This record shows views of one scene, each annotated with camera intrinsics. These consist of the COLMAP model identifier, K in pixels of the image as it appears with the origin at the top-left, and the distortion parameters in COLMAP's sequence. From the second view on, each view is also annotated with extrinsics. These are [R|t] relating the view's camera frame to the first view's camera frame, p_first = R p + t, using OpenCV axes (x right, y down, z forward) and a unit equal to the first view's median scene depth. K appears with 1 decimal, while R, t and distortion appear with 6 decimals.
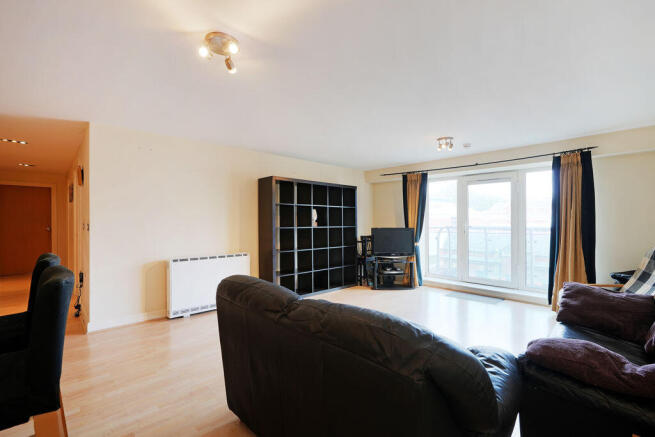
lens RADIAL K [[298.1, 0, 328.0], [0, 298.1, 216.1], [0, 0, 1]] dist [-0.000121, -0.000010]
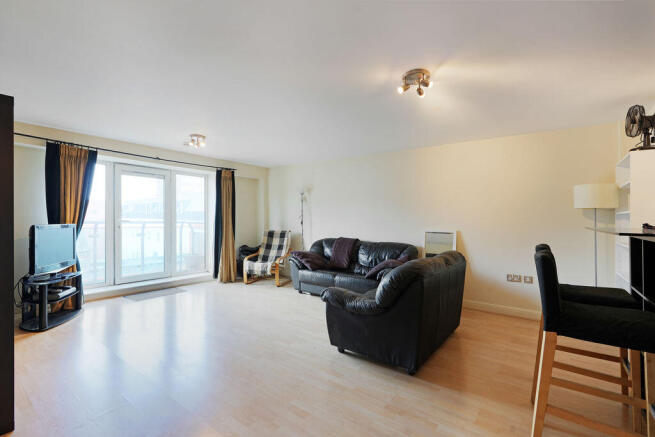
lens RADIAL K [[298.1, 0, 328.0], [0, 298.1, 216.1], [0, 0, 1]] dist [-0.000121, -0.000010]
pose [[-0.149727, 0.001199, 0.988727, -0.567318], [-0.030867, 0.999506, -0.005887, 0.005550], [-0.988245, -0.031401, -0.149616, 0.591247]]
